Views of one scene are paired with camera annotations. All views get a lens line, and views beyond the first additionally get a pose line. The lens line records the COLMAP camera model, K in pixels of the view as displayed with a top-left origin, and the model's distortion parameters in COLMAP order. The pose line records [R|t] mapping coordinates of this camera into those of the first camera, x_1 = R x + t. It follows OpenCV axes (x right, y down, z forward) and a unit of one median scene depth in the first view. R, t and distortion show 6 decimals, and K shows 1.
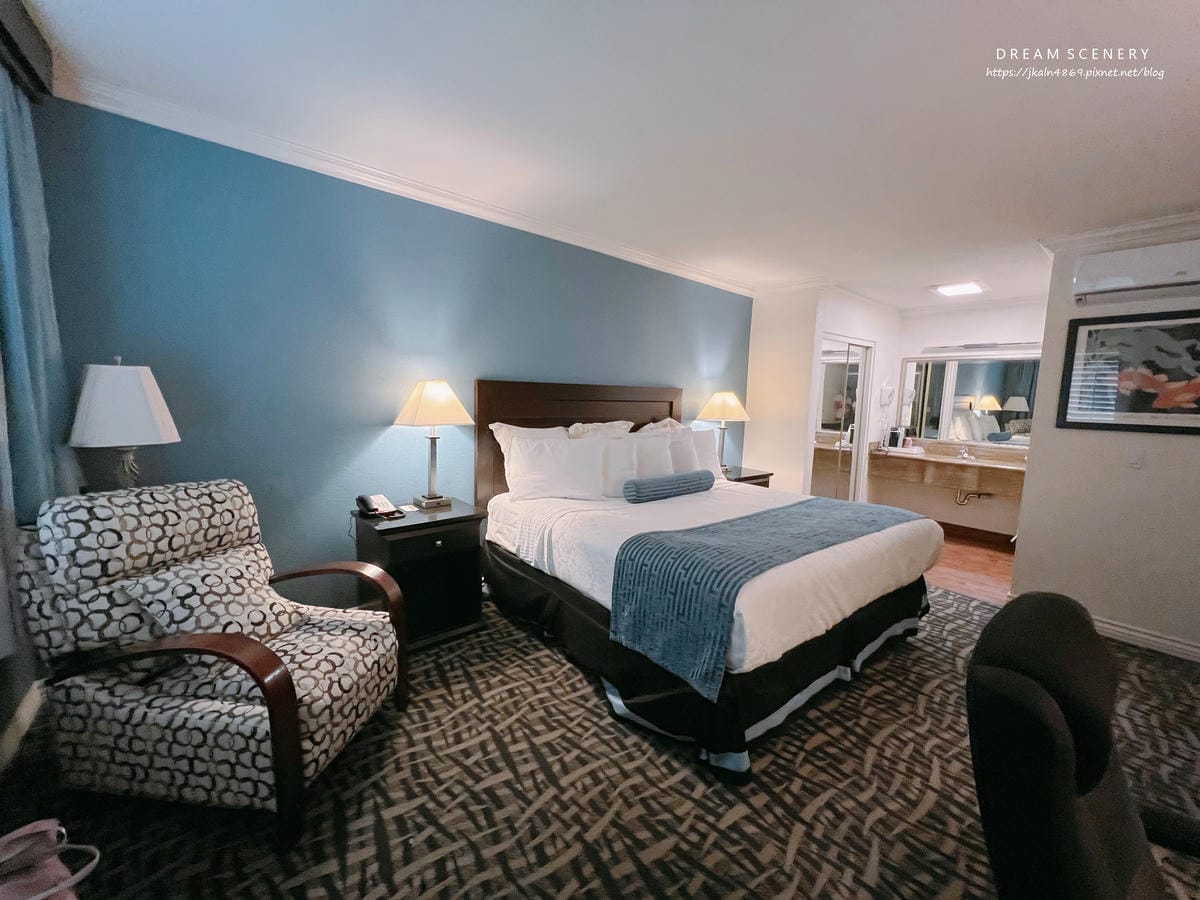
lens RADIAL K [[482.1, 0, 593.1], [0, 482.1, 447.4], [0, 0, 1]] dist [-0.000911, 0.000522]
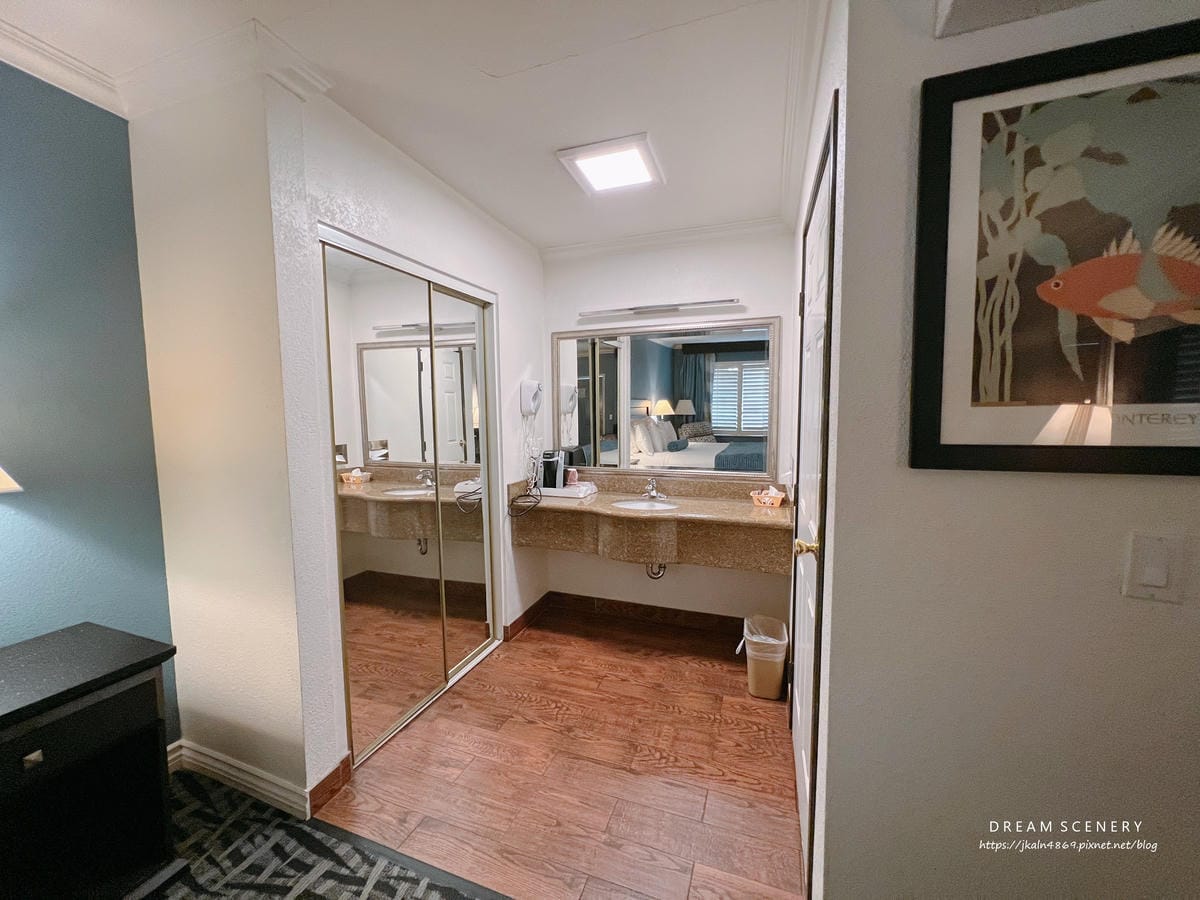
lens RADIAL K [[452.9, 0, 600.0], [0, 452.9, 450.0], [0, 0, 1]] dist [-0.000049, -0.000007]
pose [[0.843658, -0.081588, 0.530646, 0.855712], [0.092781, 0.995671, 0.005578, -0.090575], [-0.528804, 0.044528, 0.847575, 1.124533]]
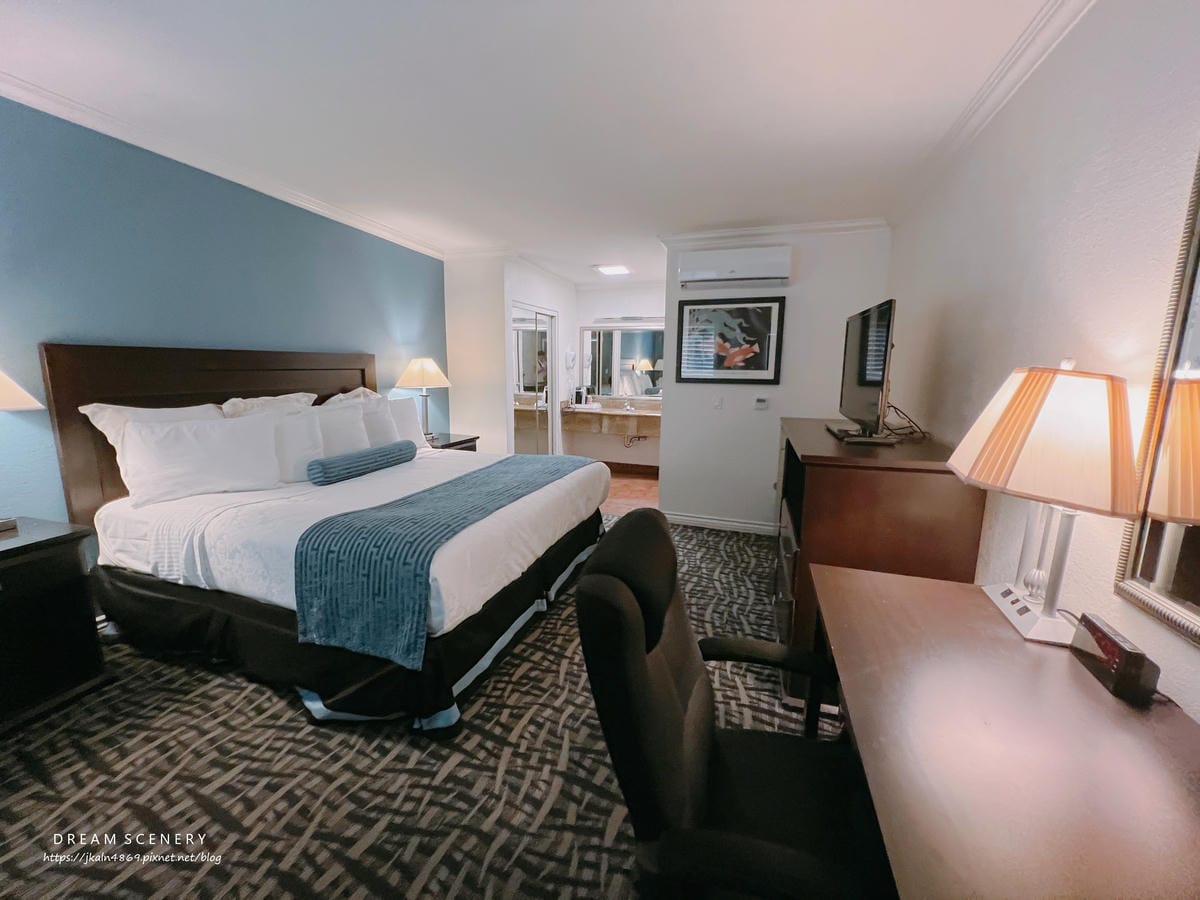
lens RADIAL K [[482.1, 0, 593.1], [0, 482.1, 447.4], [0, 0, 1]] dist [-0.000911, 0.000522]
pose [[0.843243, -0.107453, 0.526683, 0.058073], [0.070782, 0.993481, 0.089363, 0.002652], [-0.532851, -0.038075, 0.845352, -0.016975]]
